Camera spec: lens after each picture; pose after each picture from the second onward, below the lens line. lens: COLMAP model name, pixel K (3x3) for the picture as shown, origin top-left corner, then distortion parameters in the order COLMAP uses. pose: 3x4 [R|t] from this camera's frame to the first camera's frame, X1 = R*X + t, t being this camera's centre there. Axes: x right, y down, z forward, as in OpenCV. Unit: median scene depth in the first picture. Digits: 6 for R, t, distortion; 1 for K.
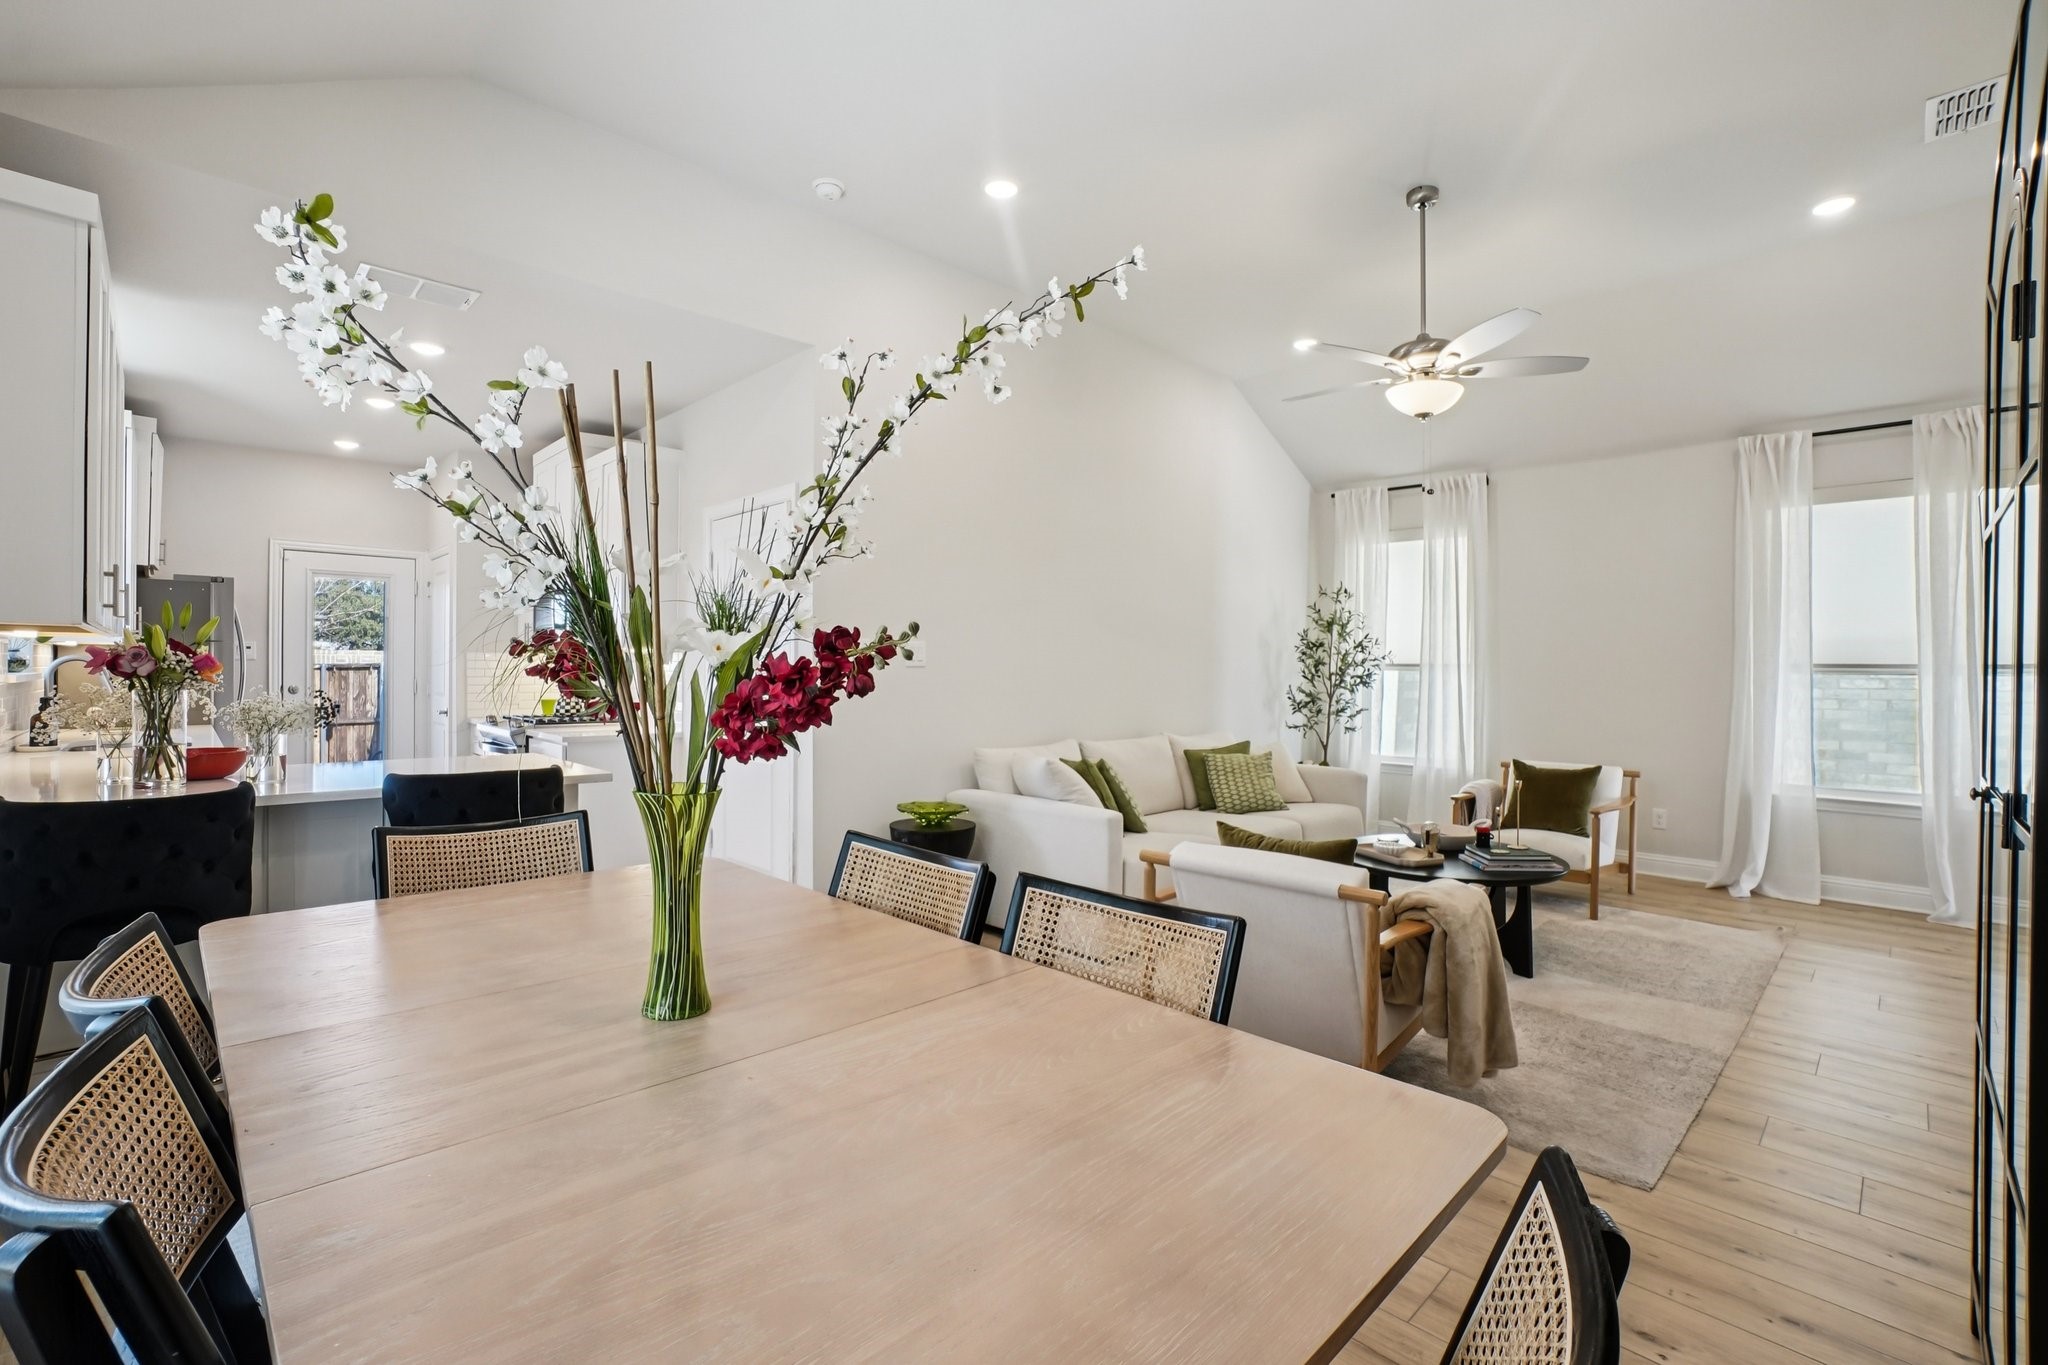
lens RADIAL K [[916.7, 0, 1017.7], [0, 916.7, 677.1], [0, 0, 1]] dist [-0.050341, 0.017471]
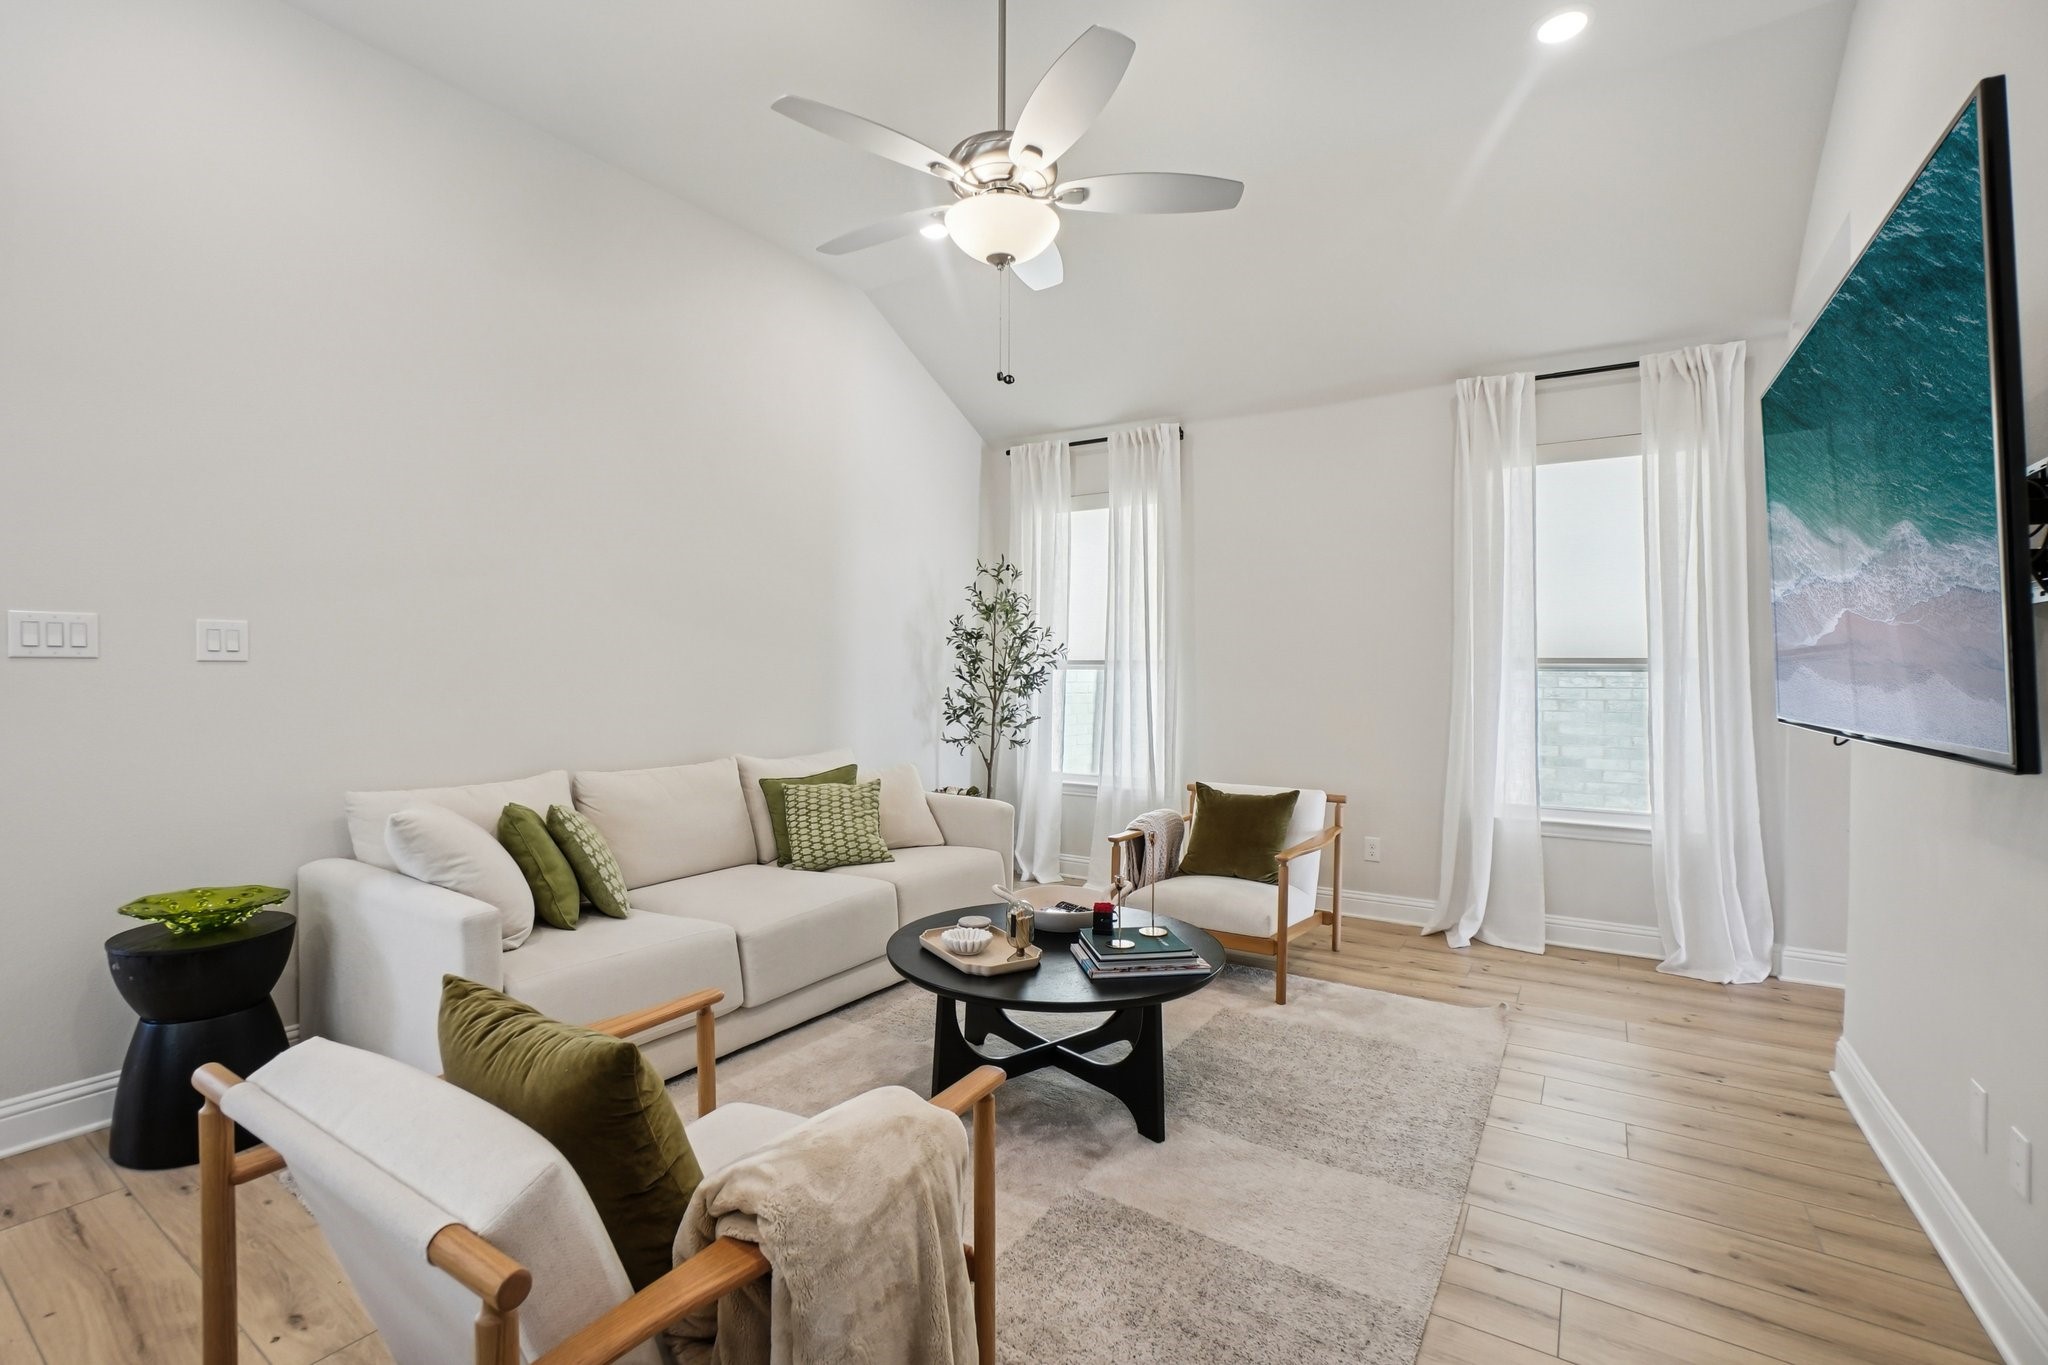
lens RADIAL K [[916.7, 0, 1001.9], [0, 916.7, 682.8], [0, 0, 1]] dist [-0.050341, 0.017471]
pose [[0.979000, -0.004520, 0.203812, 0.239743], [0.003892, 0.999986, 0.003482, 0.002860], [-0.203825, -0.002616, 0.979004, 0.284986]]
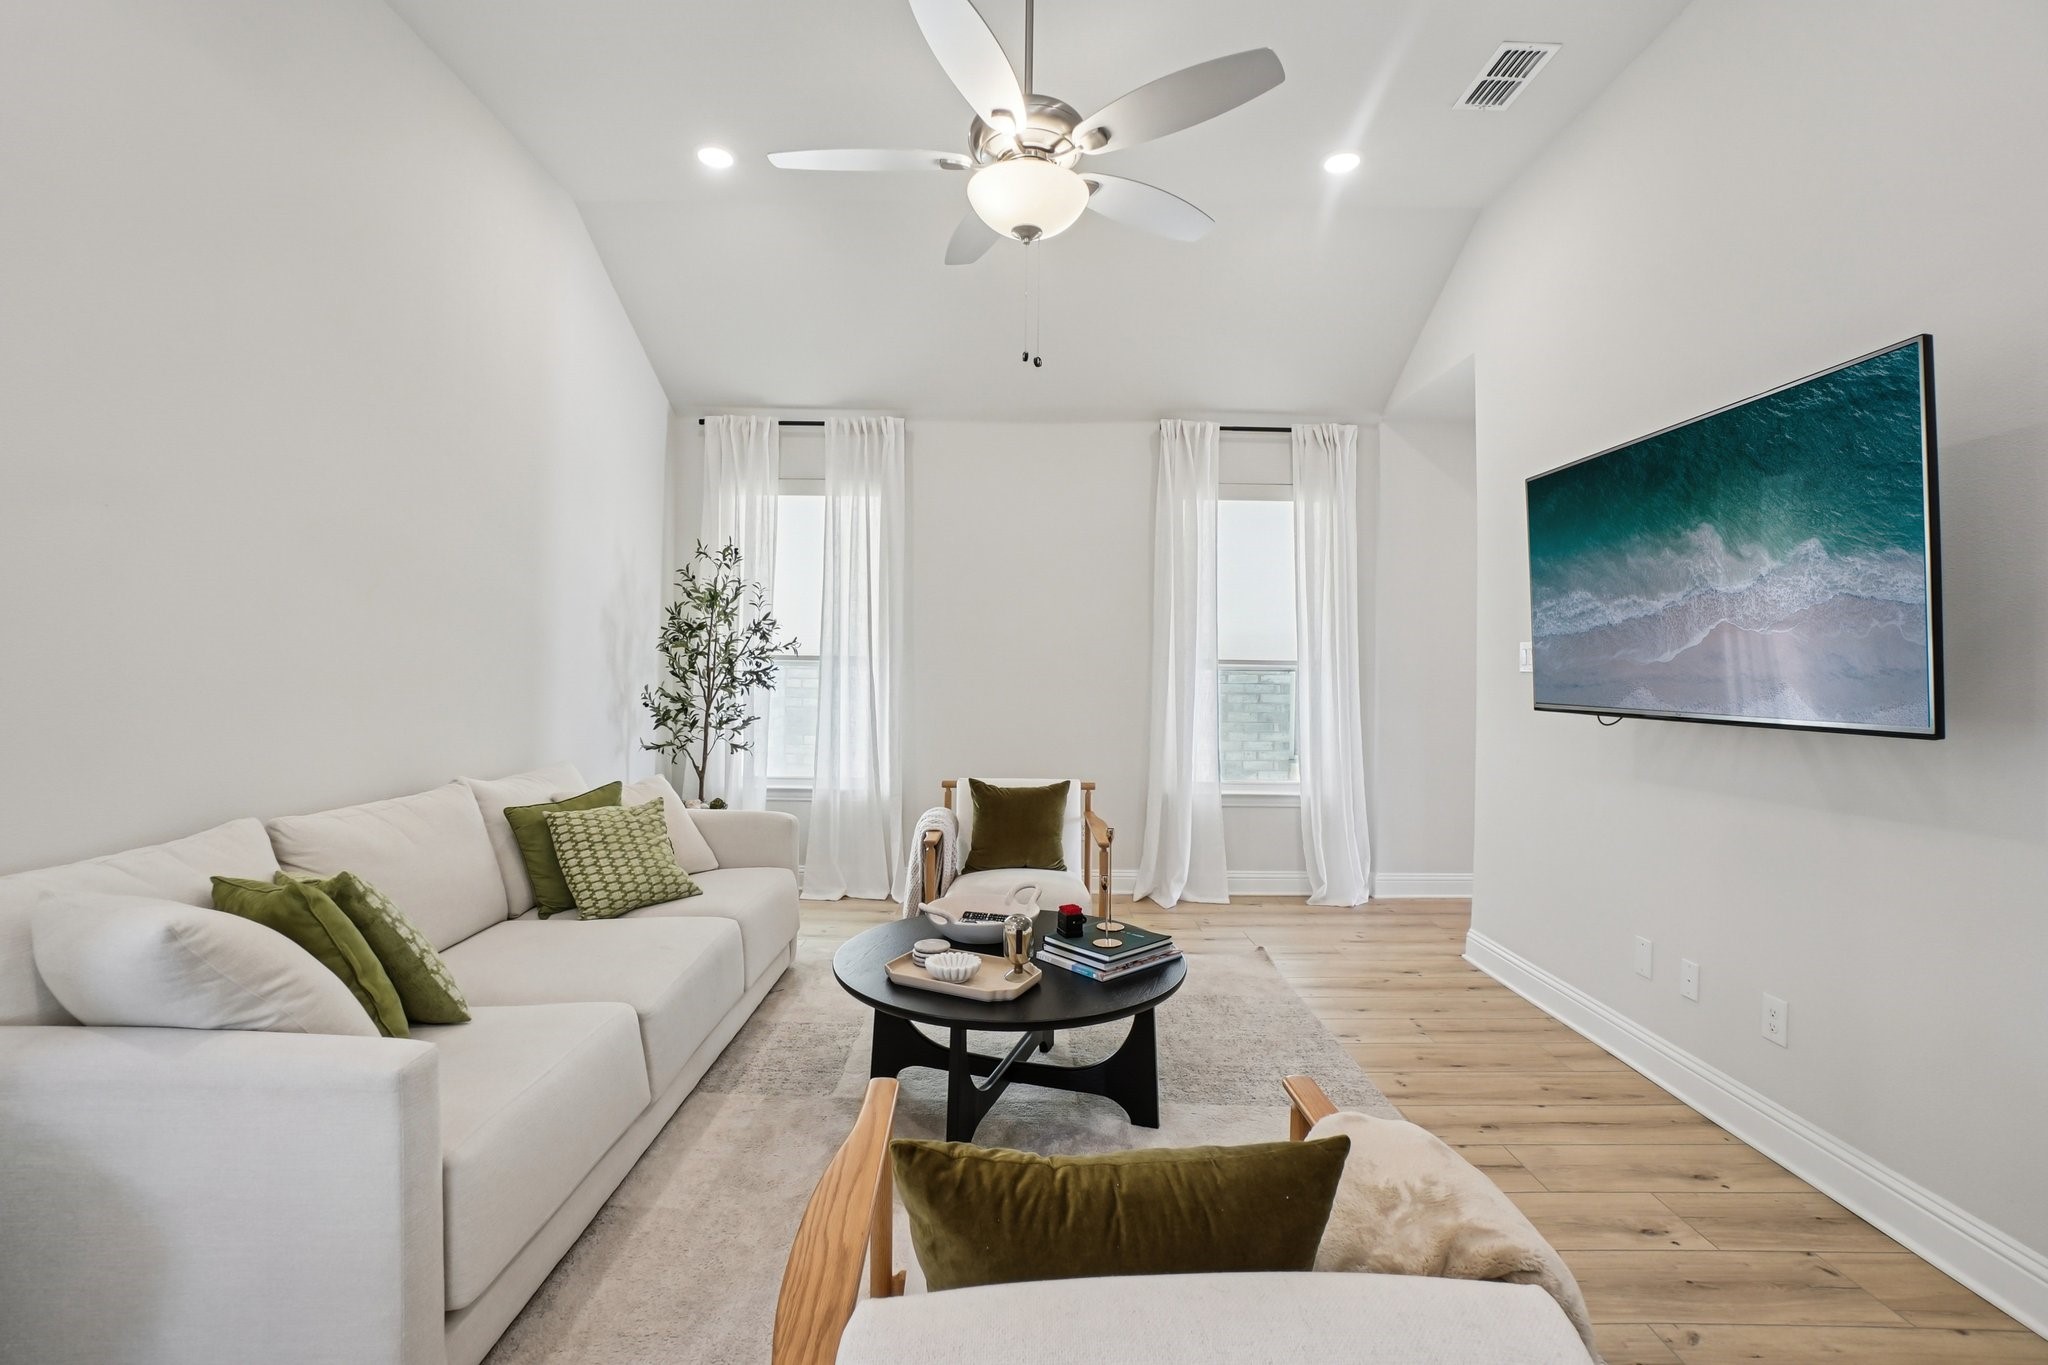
lens RADIAL K [[916.7, 0, 1016.4], [0, 916.7, 666.0], [0, 0, 1]] dist [-0.050341, 0.017471]
pose [[0.702194, 0.002982, 0.711979, 0.014228], [0.000590, 0.999988, -0.004770, -0.002749], [-0.711985, 0.003770, 0.702184, 0.438028]]
